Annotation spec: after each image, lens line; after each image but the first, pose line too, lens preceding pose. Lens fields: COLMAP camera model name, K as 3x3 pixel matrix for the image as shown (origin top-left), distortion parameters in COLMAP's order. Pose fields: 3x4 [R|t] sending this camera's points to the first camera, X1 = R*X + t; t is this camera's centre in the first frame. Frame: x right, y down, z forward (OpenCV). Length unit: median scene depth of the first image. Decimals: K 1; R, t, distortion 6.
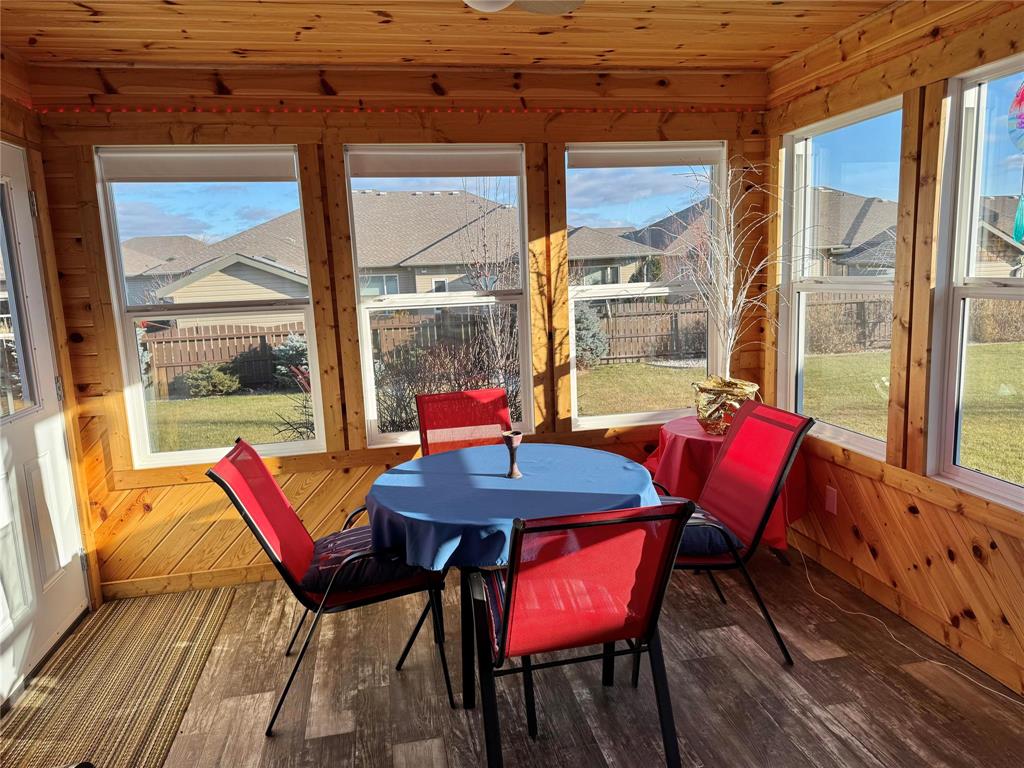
lens RADIAL K [[714.7, 0, 512.0], [0, 714.7, 384.0], [0, 0, 1]] dist [0.116012, -0.157908]
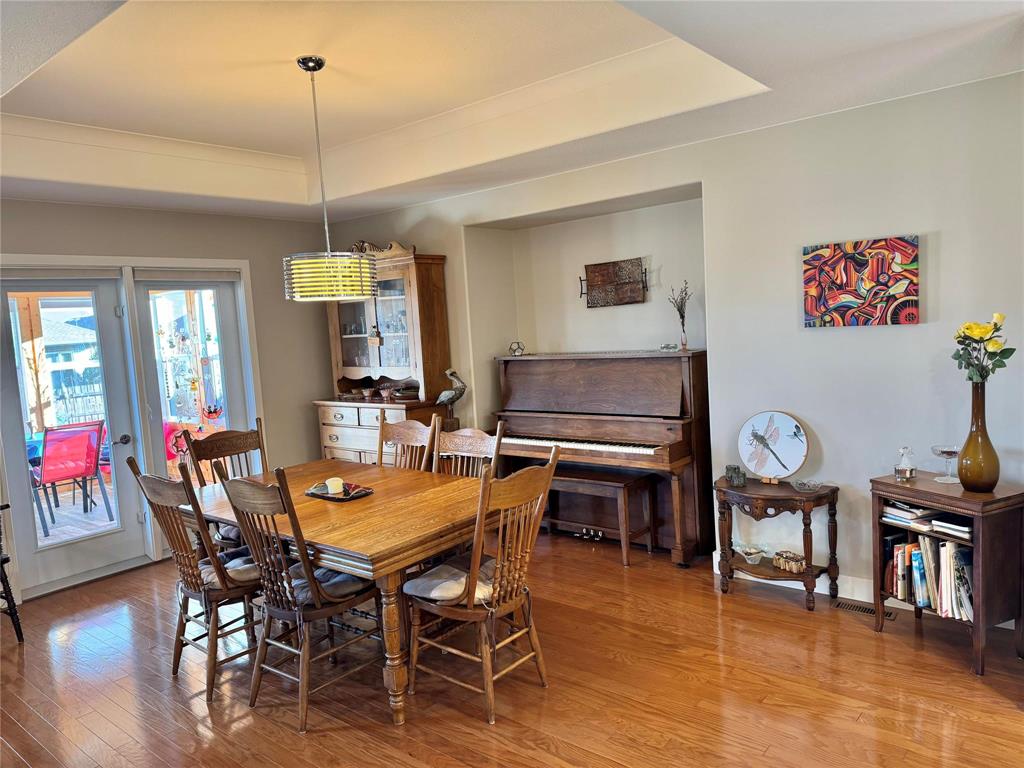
lens RADIAL K [[714.7, 0, 512.0], [0, 714.7, 384.0], [0, 0, 1]] dist [0.116012, -0.157908]
pose [[0.771779, -0.060694, 0.632988, -0.215155], [0.131110, 0.989234, -0.065005, 0.229368], [-0.622228, 0.133161, 0.771428, -1.418174]]
